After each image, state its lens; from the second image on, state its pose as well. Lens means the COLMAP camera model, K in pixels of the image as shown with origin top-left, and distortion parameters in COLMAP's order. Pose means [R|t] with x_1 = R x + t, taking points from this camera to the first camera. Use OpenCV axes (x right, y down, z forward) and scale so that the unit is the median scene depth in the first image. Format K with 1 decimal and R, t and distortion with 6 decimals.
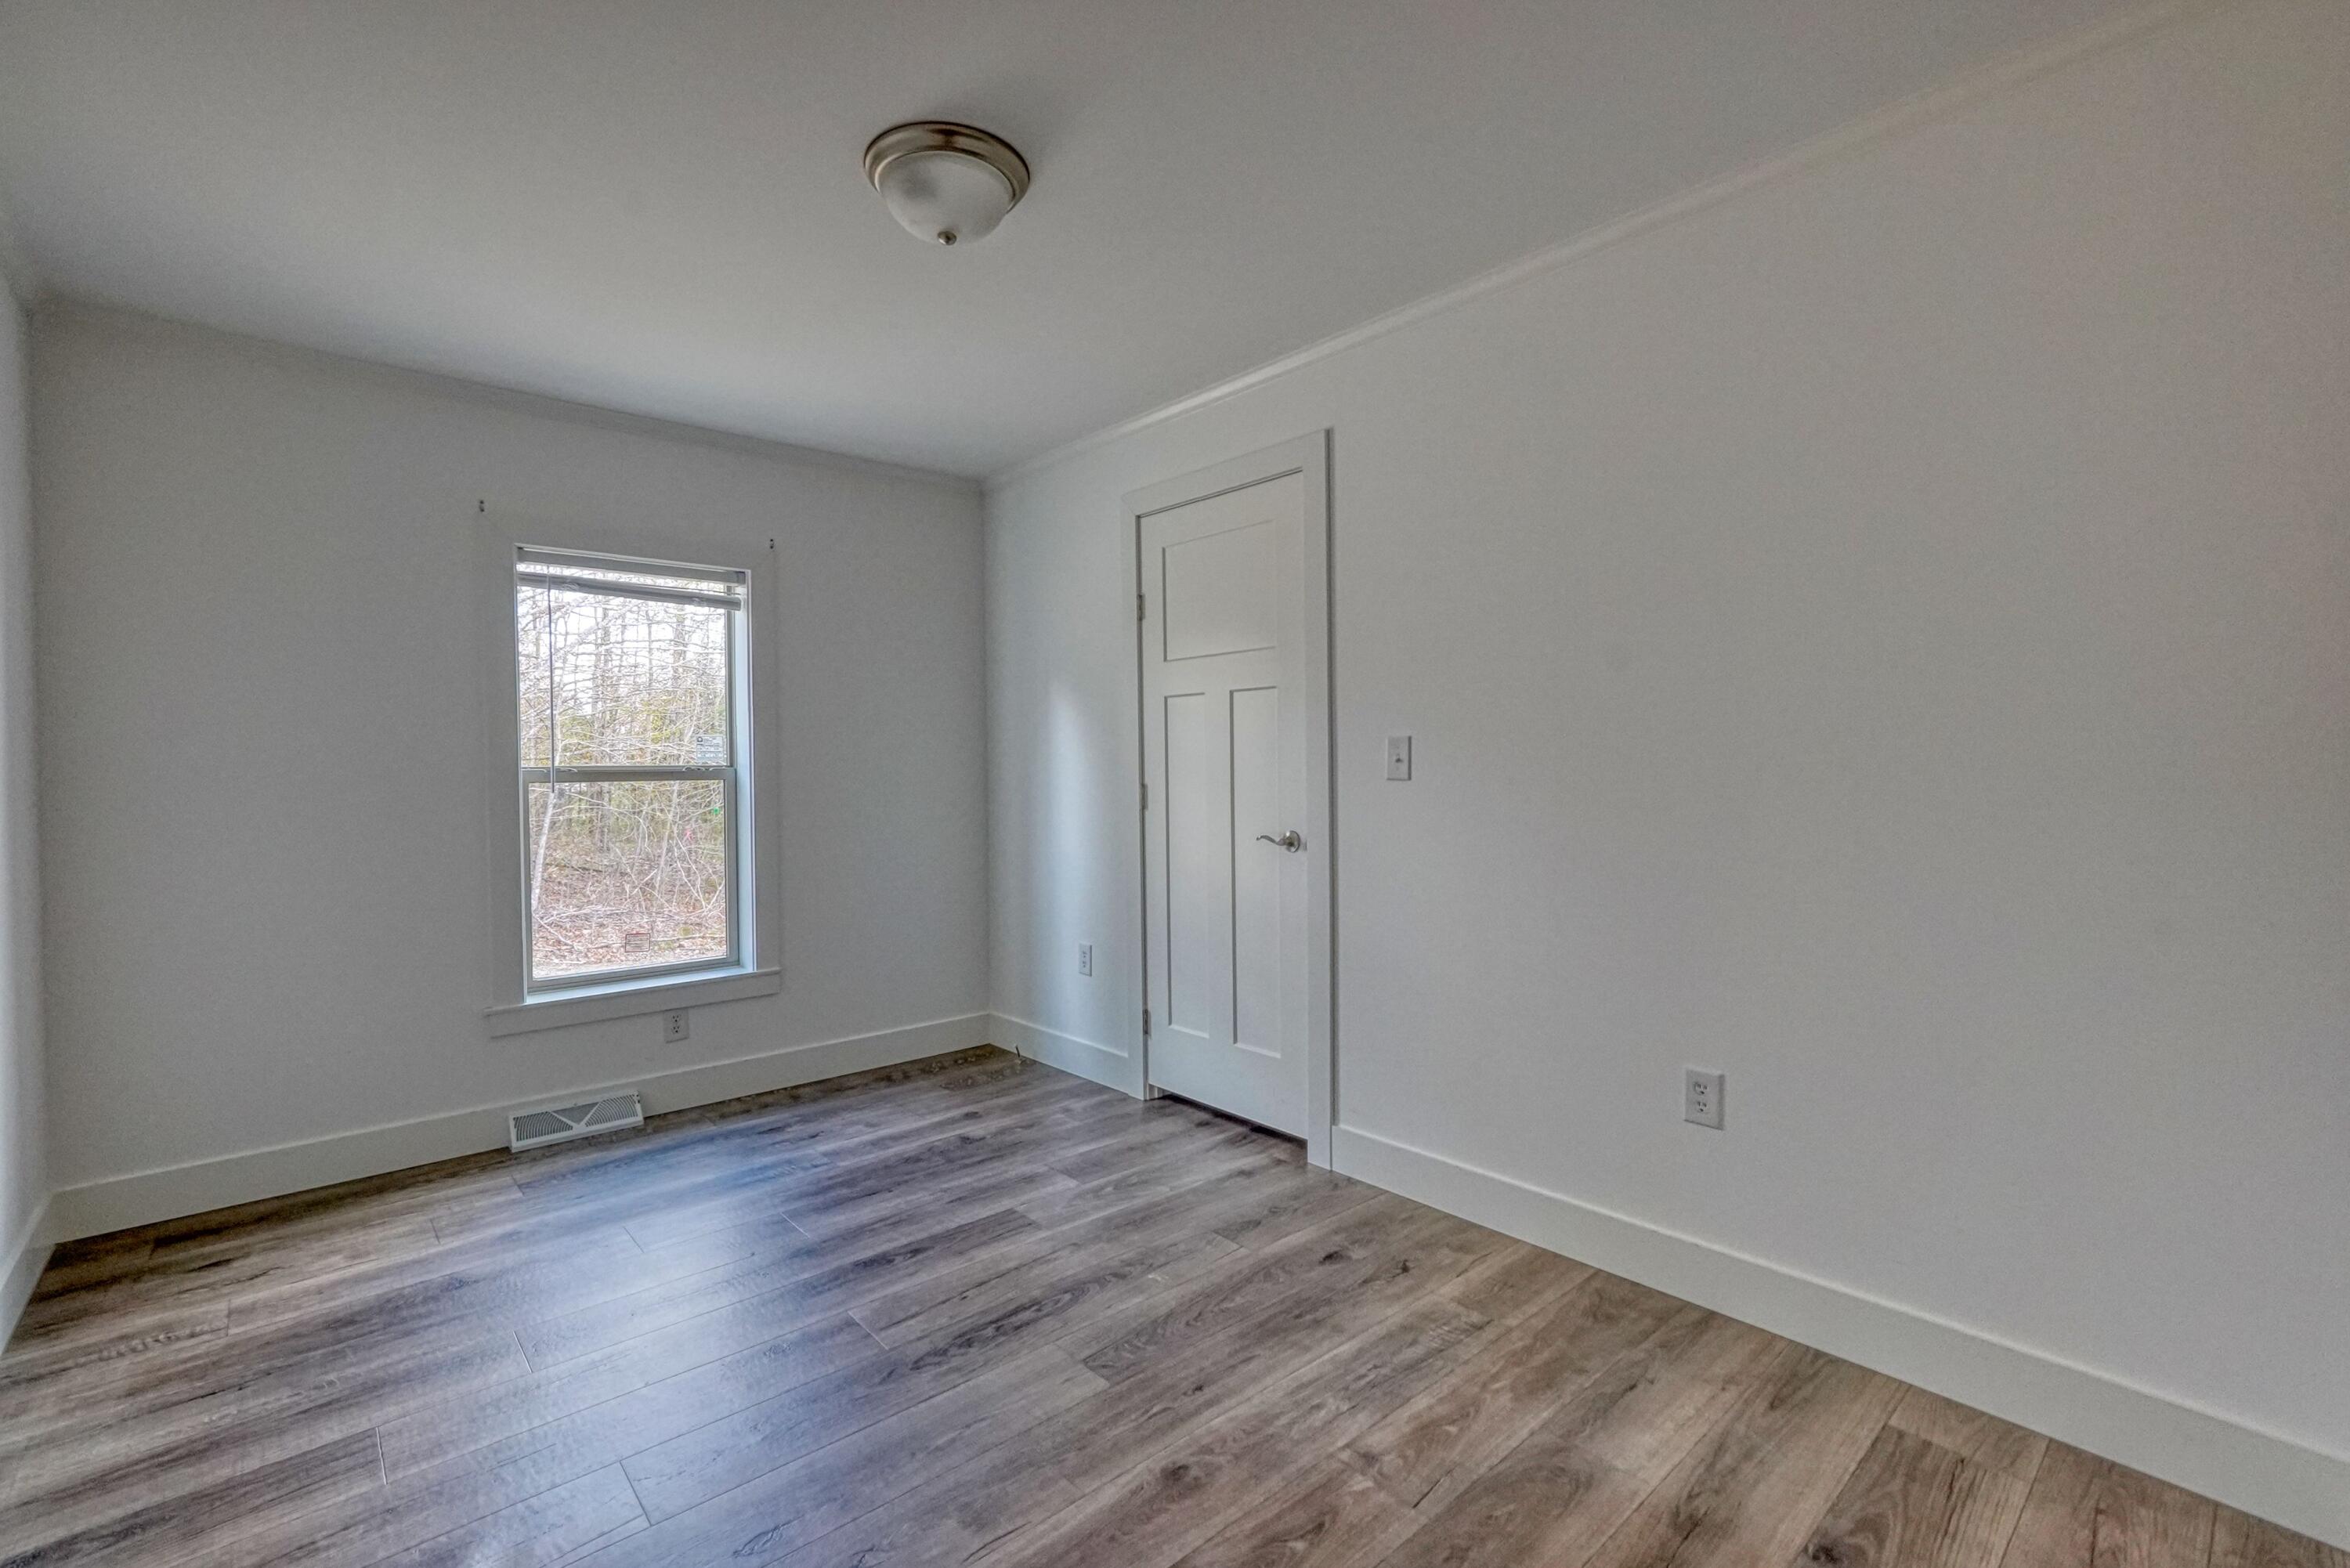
lens RADIAL K [[1017.8, 0, 1152.3], [0, 1017.8, 778.2], [0, 0, 1]] dist [-0.002998, 0.003541]
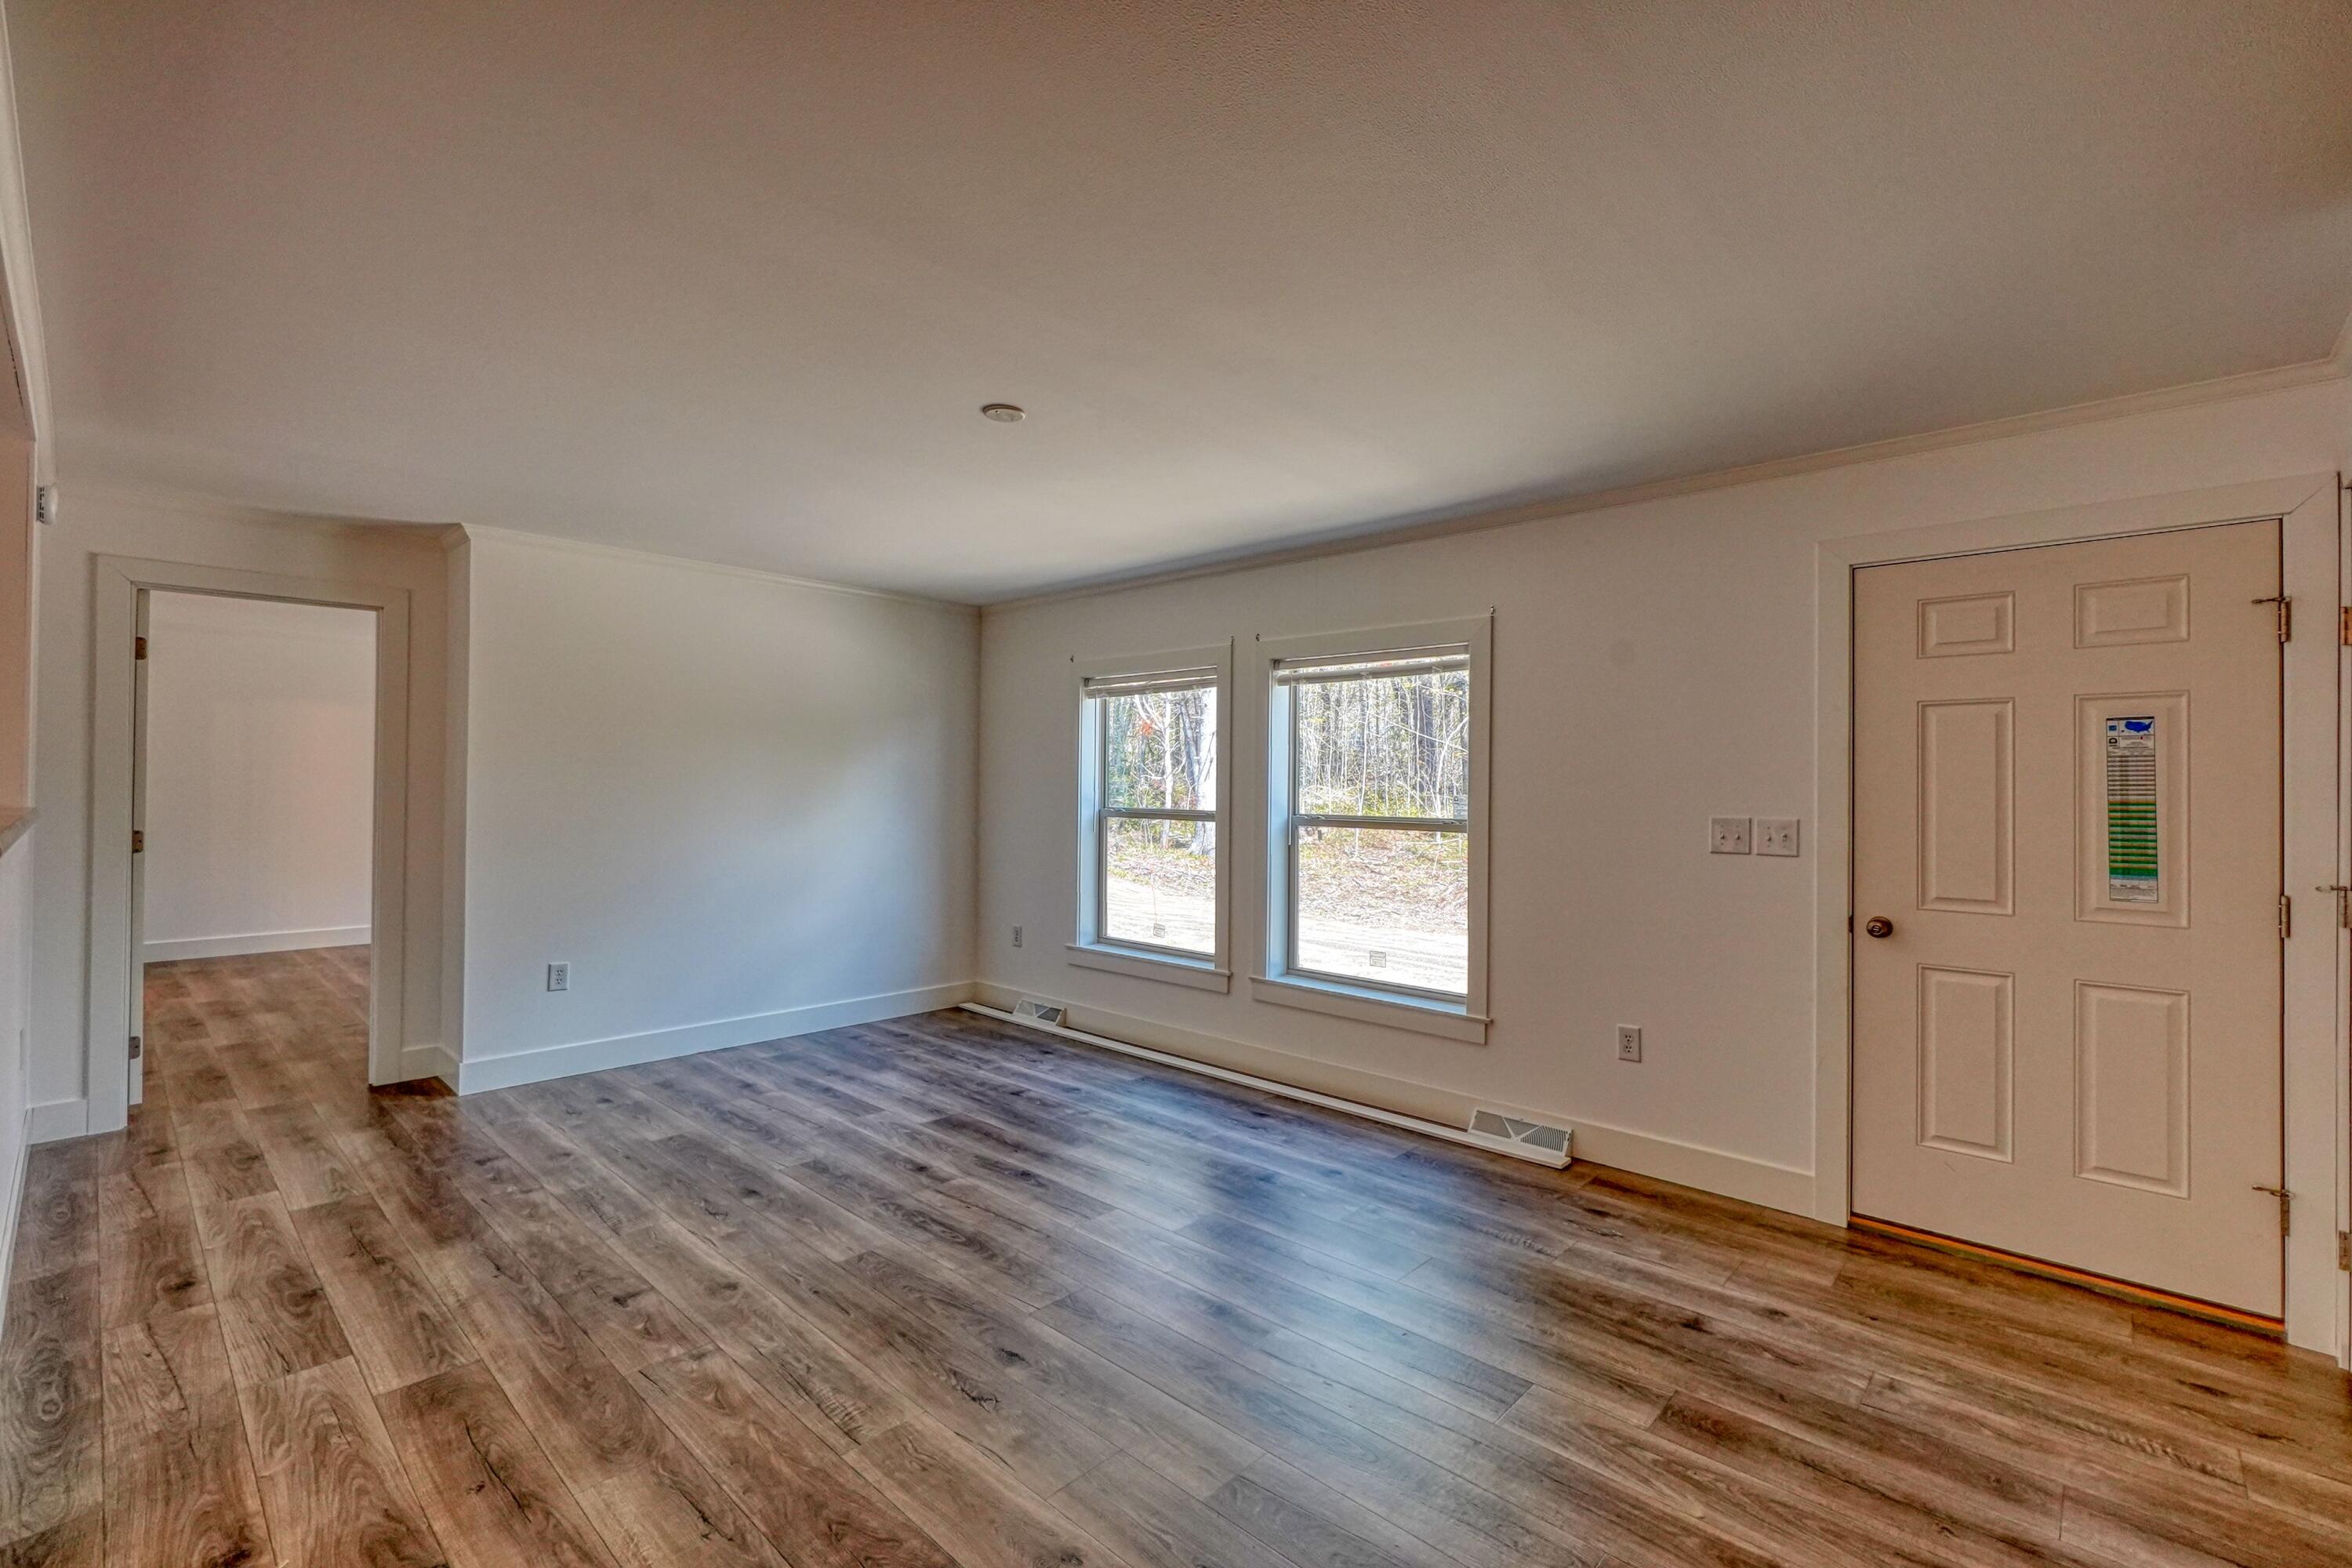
lens RADIAL K [[1018.7, 0, 1168.8], [0, 1018.7, 776.6], [0, 0, 1]] dist [-0.002998, 0.003541]
pose [[0.105942, 0.008573, -0.994335, 1.133649], [-0.017935, 0.999817, 0.006710, -0.089360], [0.994211, 0.017122, 0.106076, 1.021158]]
